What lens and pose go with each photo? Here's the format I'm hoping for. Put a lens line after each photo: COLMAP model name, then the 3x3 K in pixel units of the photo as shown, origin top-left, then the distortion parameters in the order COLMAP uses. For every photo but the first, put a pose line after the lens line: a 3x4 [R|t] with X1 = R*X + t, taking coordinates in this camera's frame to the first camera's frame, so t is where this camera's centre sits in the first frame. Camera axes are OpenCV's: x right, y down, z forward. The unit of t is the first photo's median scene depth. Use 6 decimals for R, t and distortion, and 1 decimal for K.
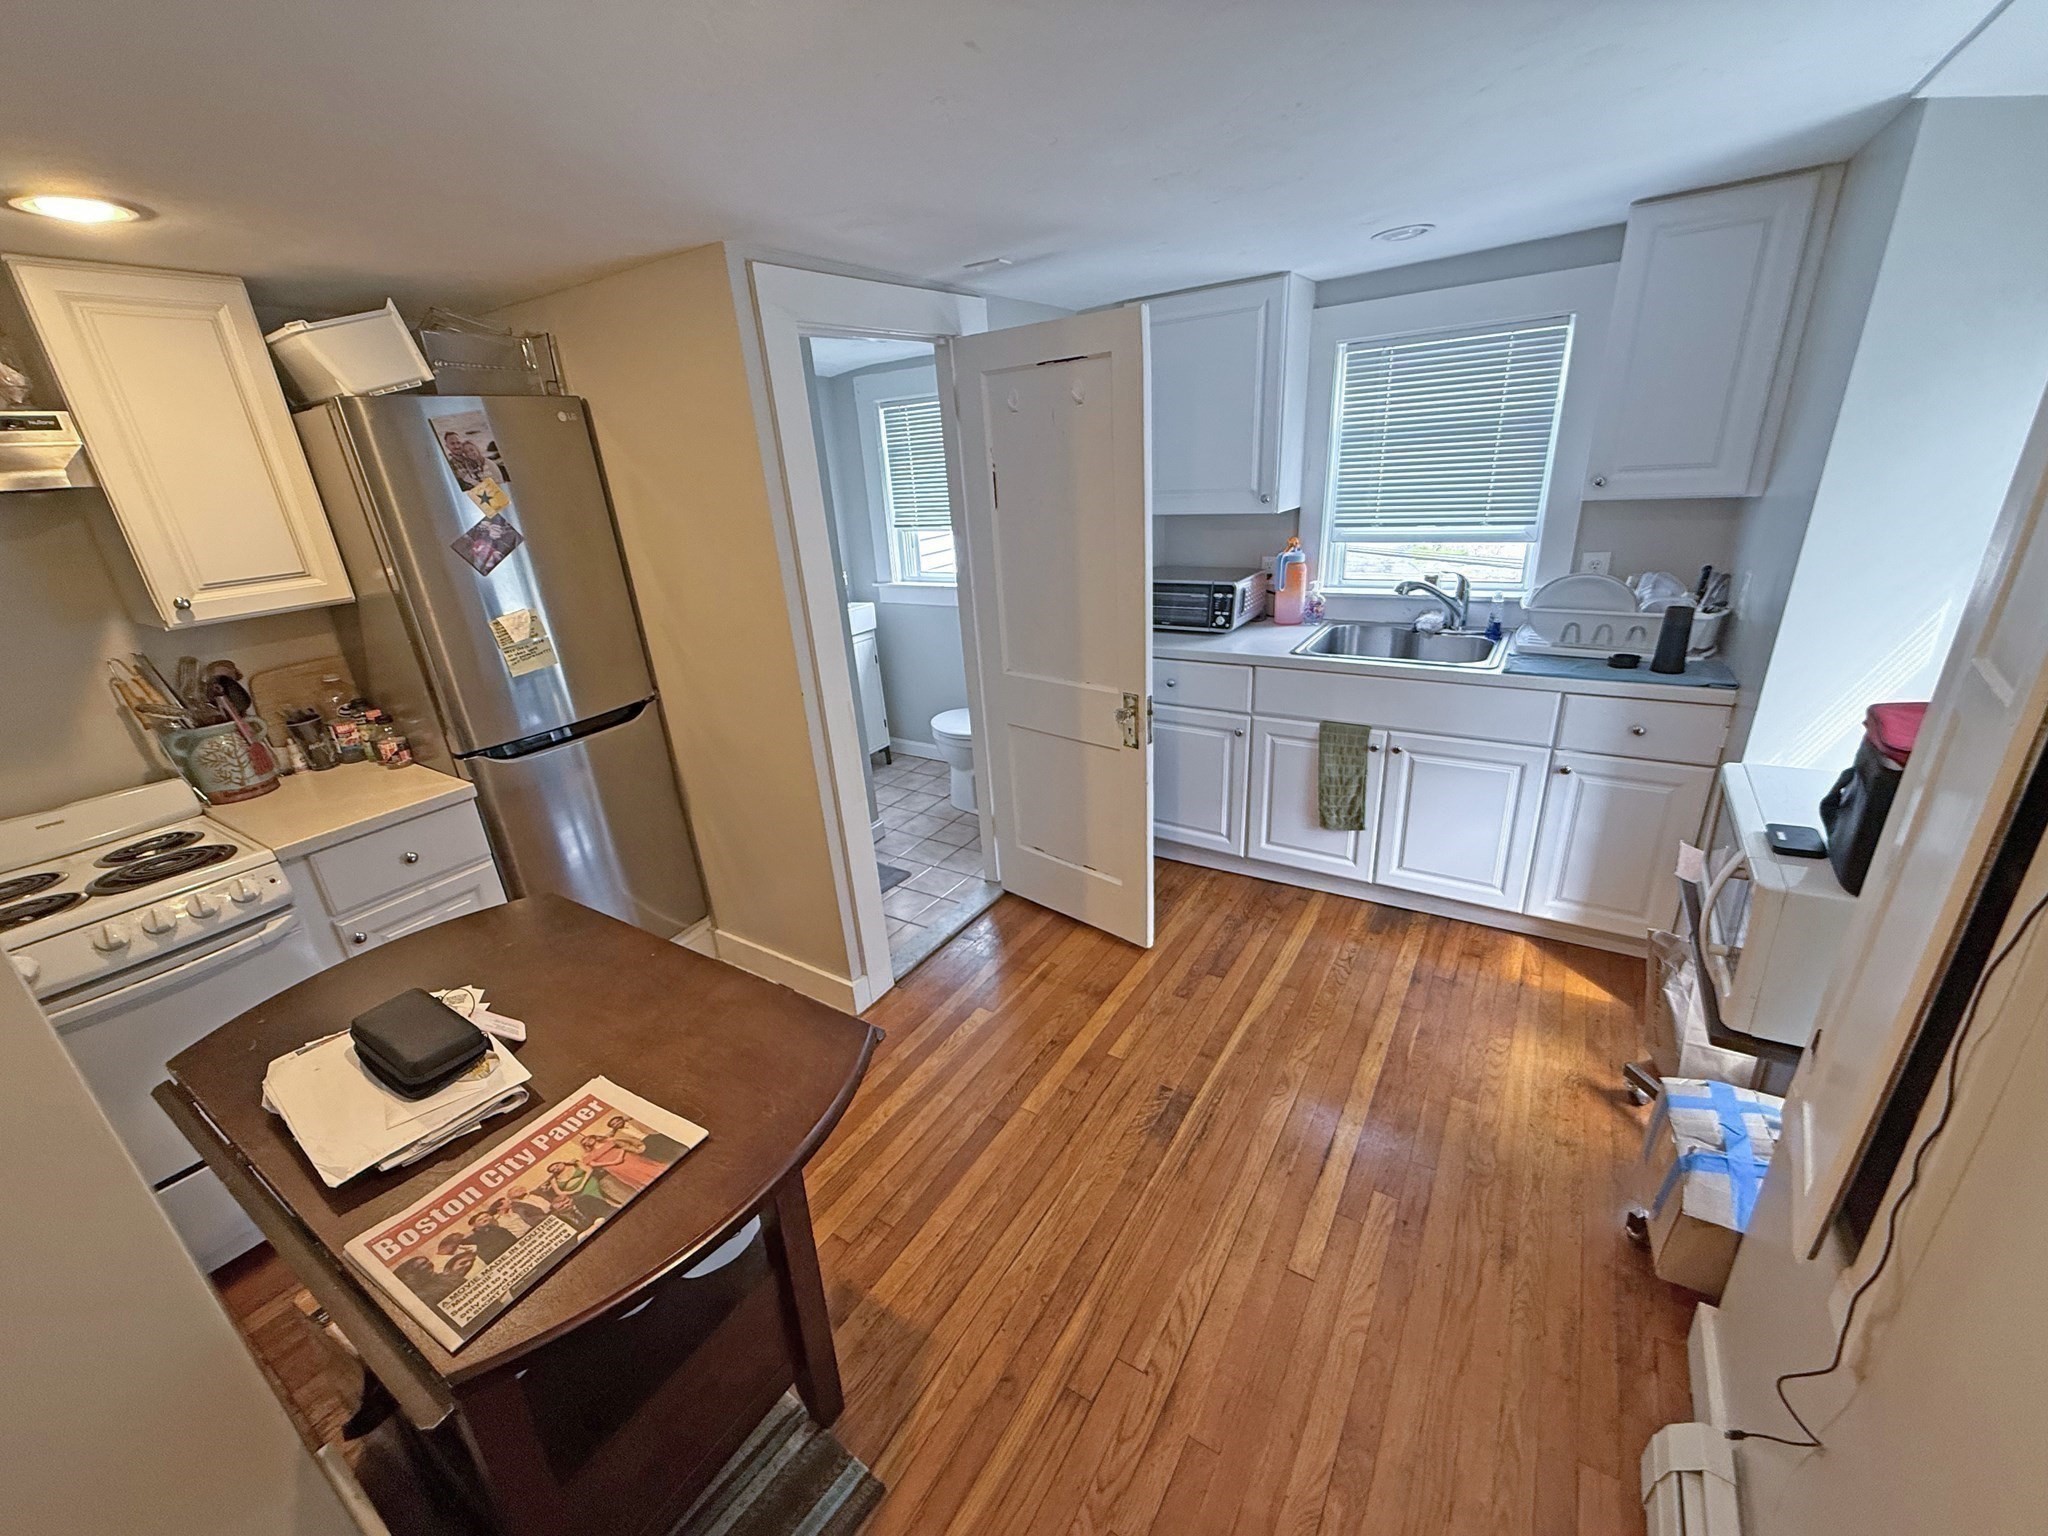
lens RADIAL K [[813.8, 0, 1018.3], [0, 813.8, 769.8], [0, 0, 1]] dist [-0.002186, 0.000498]
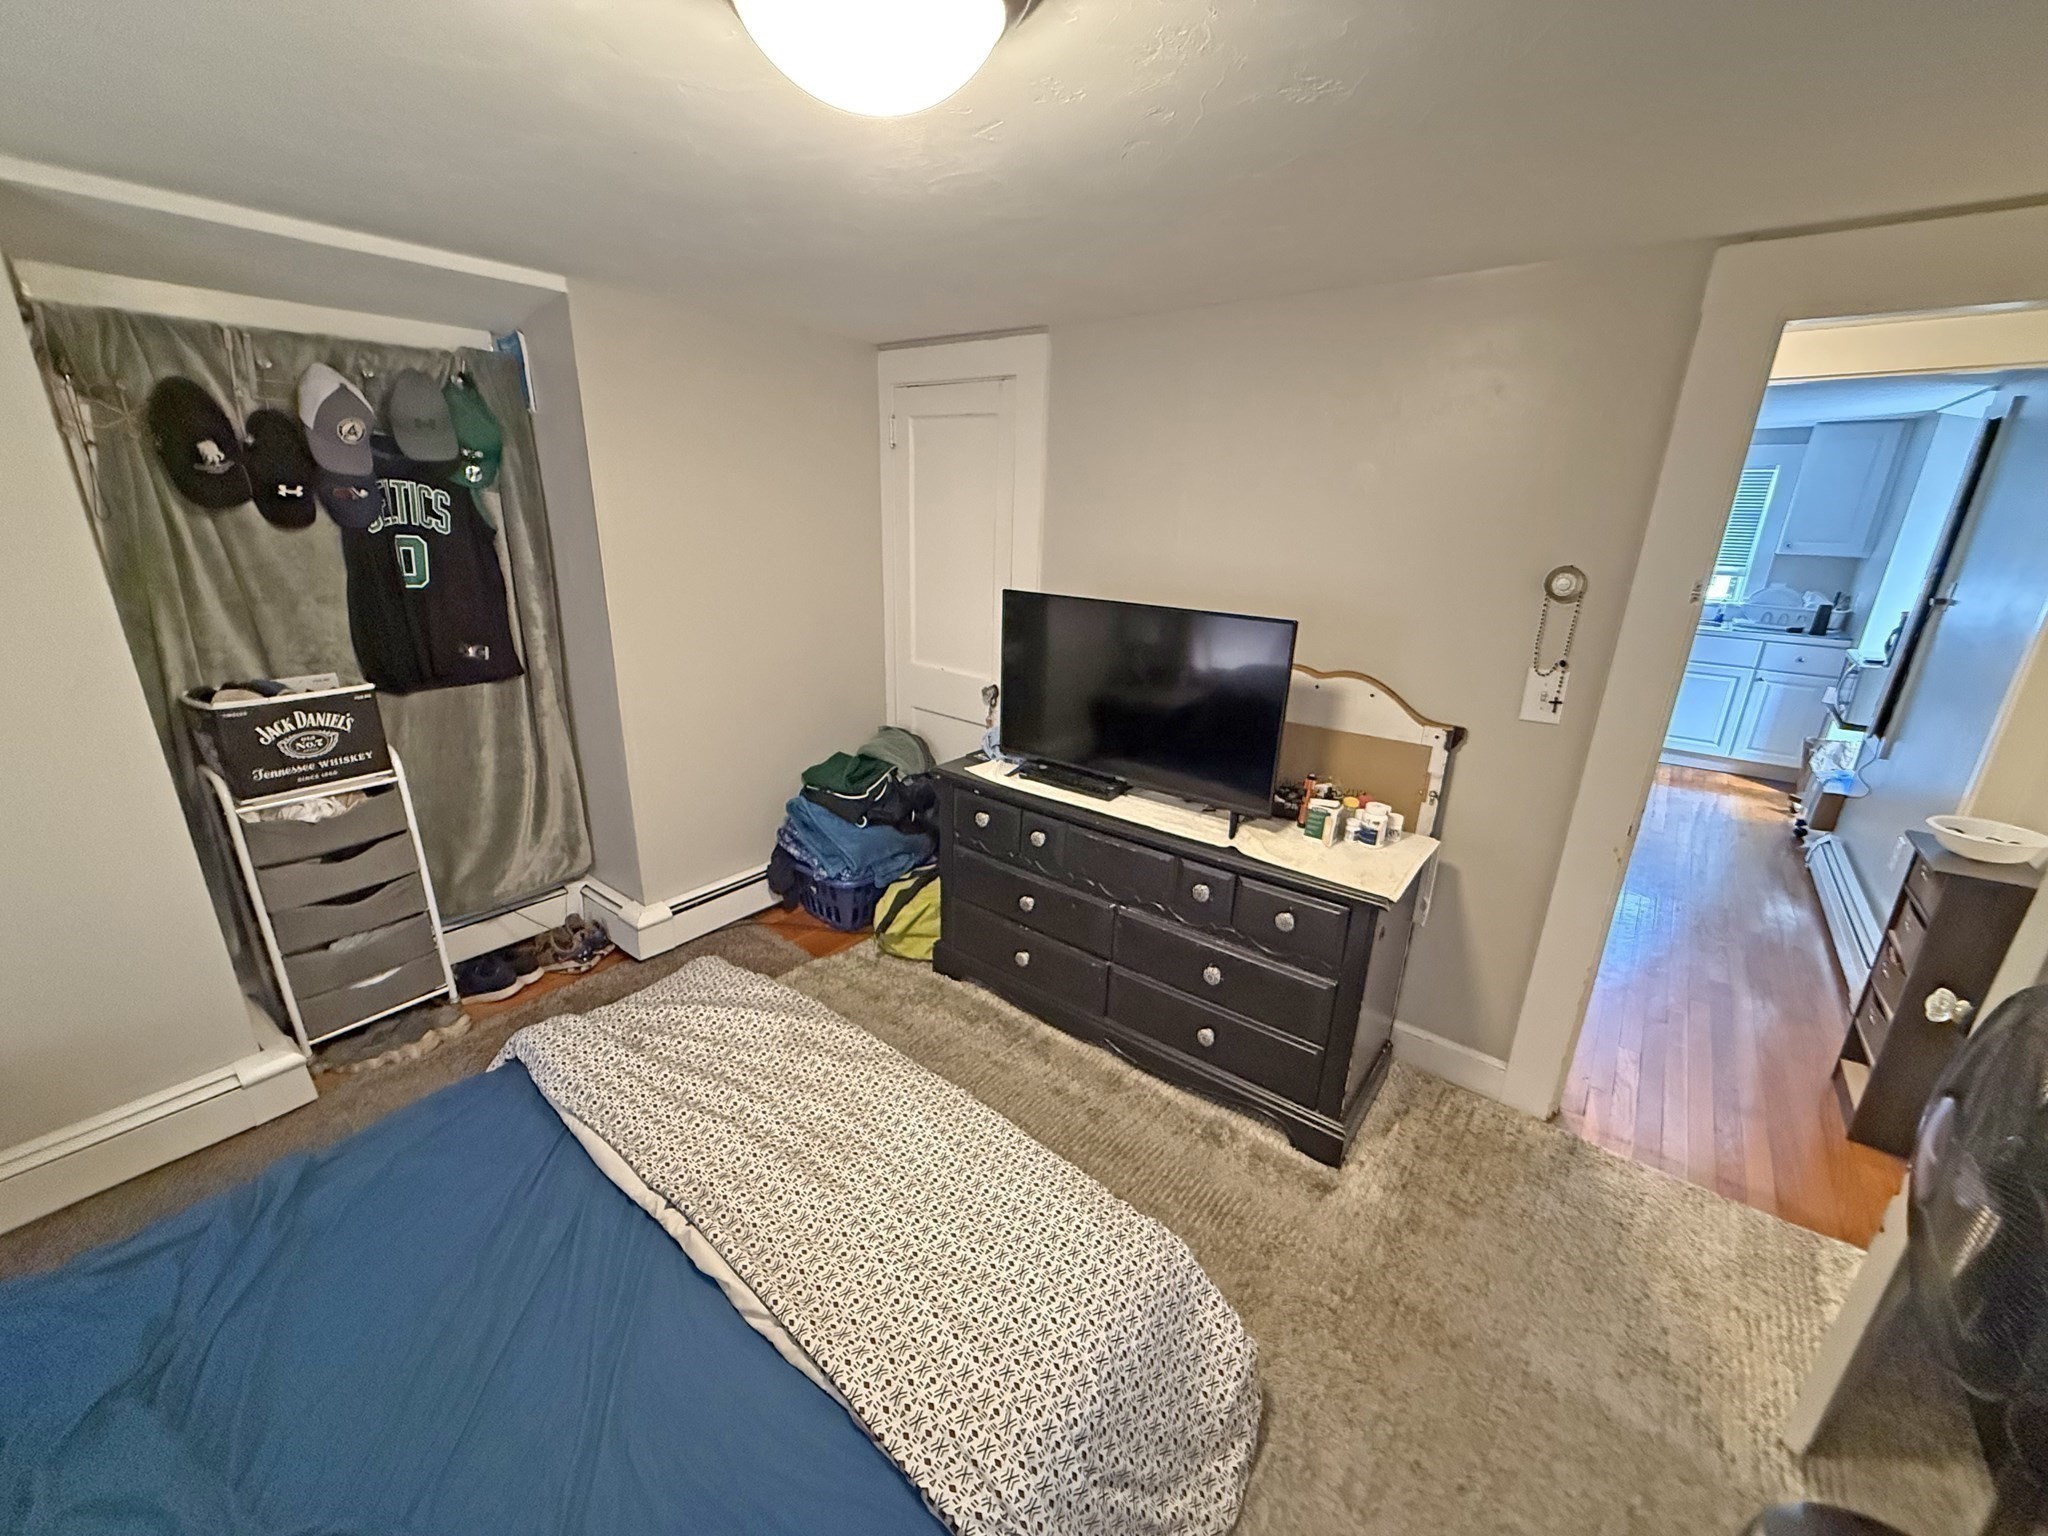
lens RADIAL K [[813.8, 0, 1027.4], [0, 813.8, 766.1], [0, 0, 1]] dist [-0.002186, 0.000498]
pose [[0.991489, 0.116357, -0.058403, -1.078911], [-0.119200, 0.991718, -0.047813, 0.562734], [0.052356, 0.054367, 0.997147, -1.200841]]
